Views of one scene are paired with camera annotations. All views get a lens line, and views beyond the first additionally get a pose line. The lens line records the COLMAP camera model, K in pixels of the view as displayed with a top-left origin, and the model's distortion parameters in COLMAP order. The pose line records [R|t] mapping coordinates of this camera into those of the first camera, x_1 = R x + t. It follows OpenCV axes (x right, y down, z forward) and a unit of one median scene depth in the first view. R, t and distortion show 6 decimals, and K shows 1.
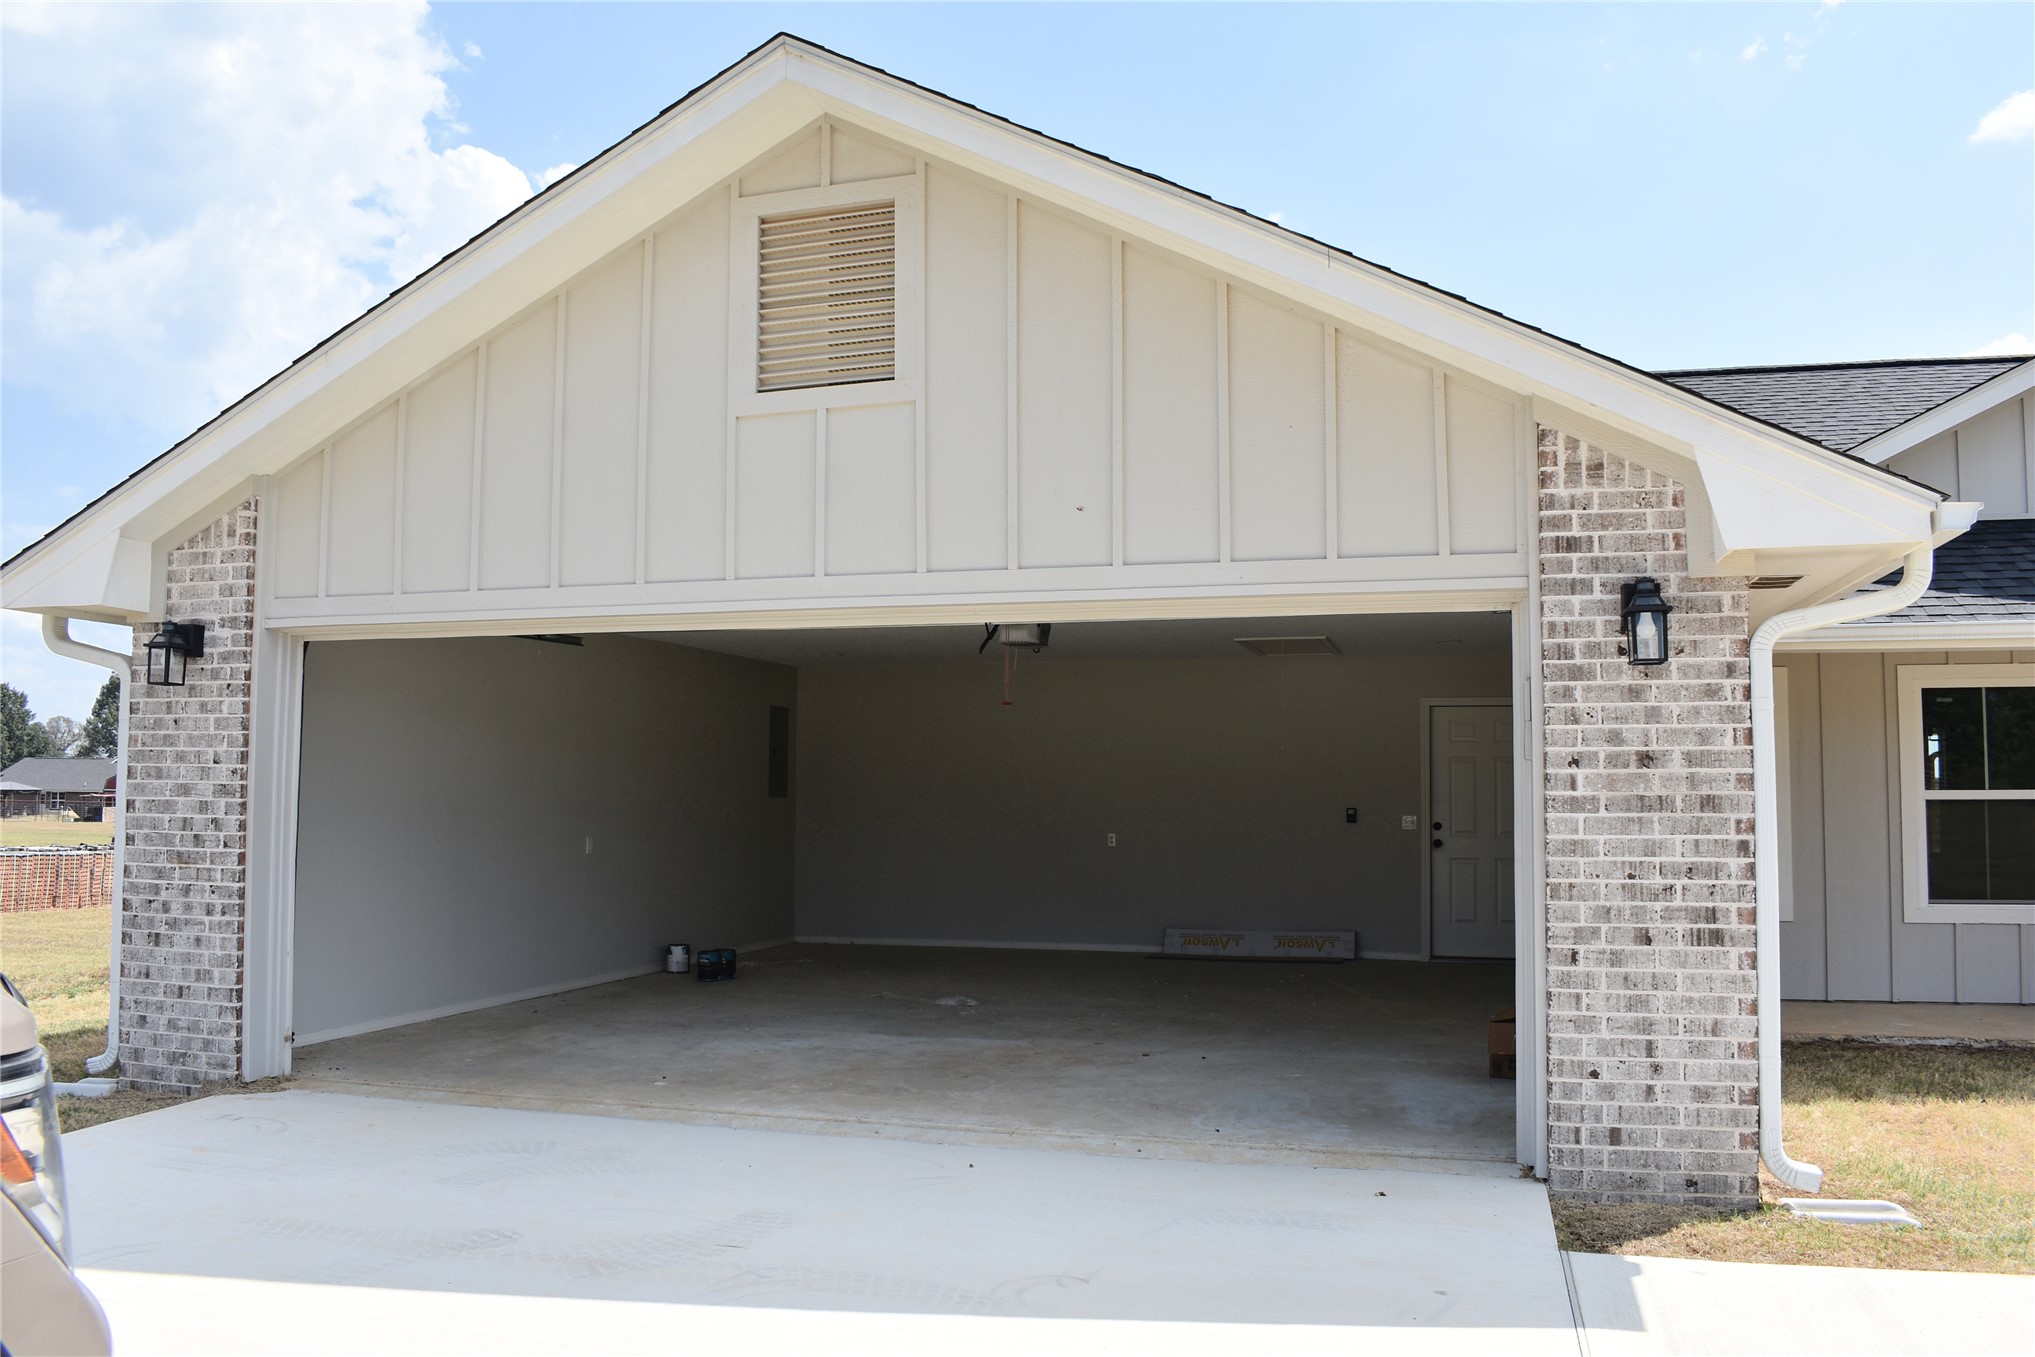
lens RADIAL K [[1593.7, 0, 1029.4], [0, 1593.7, 679.6], [0, 0, 1]] dist [-0.094960, 0.016379]
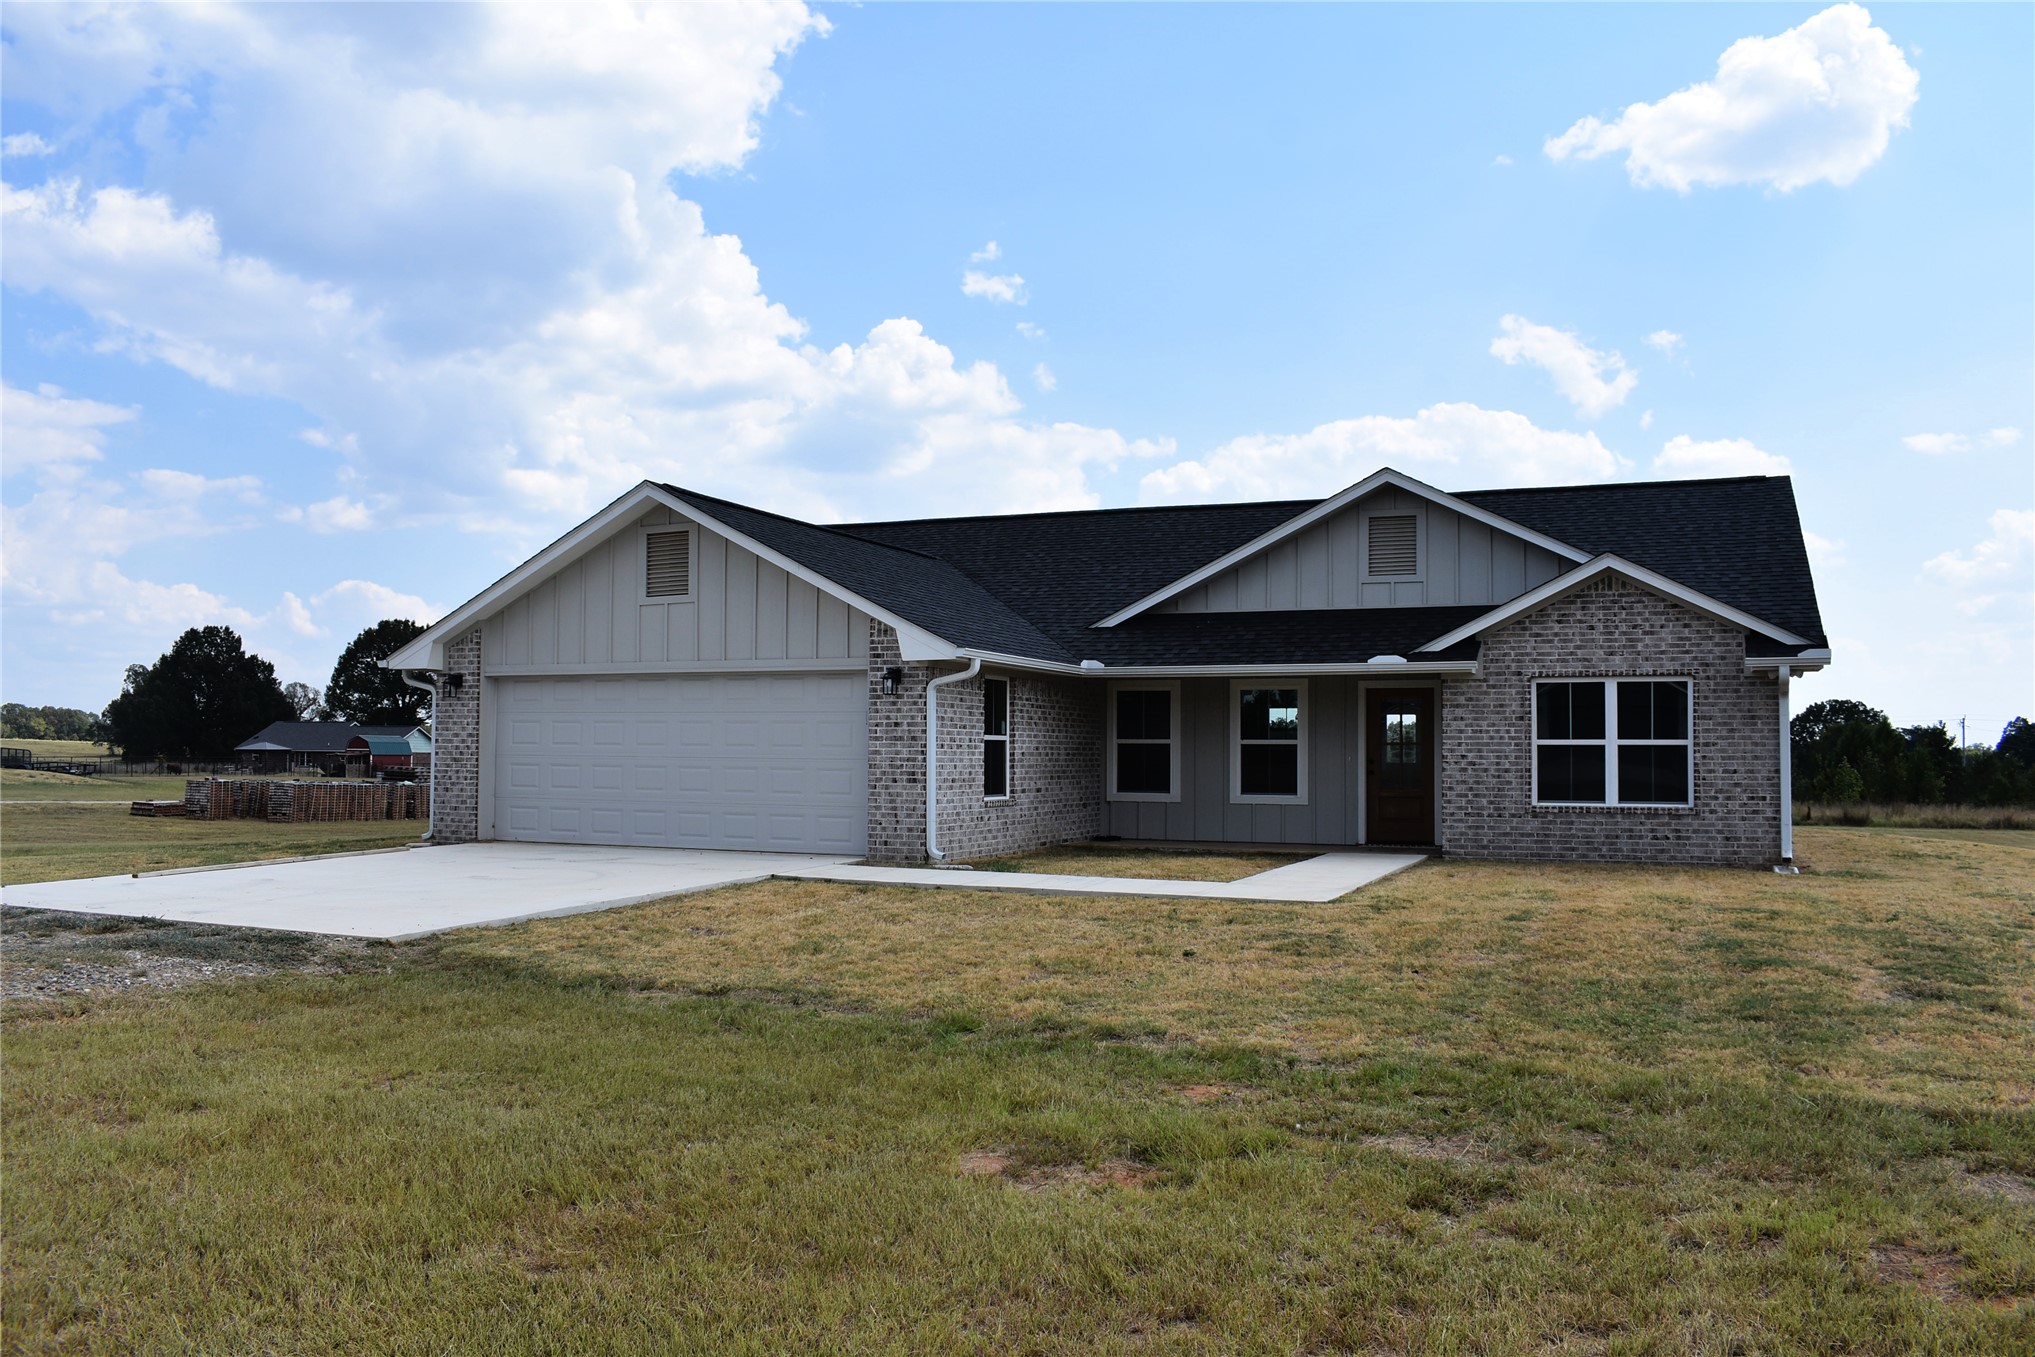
lens RADIAL K [[1593.7, 0, 1029.4], [0, 1593.7, 679.6], [0, 0, 1]] dist [-0.094960, 0.016379]
pose [[0.992505, -0.003005, -0.122164, 0.899937], [0.005954, 0.999699, 0.023783, -0.097777], [0.122056, -0.024332, 0.992225, -1.837637]]
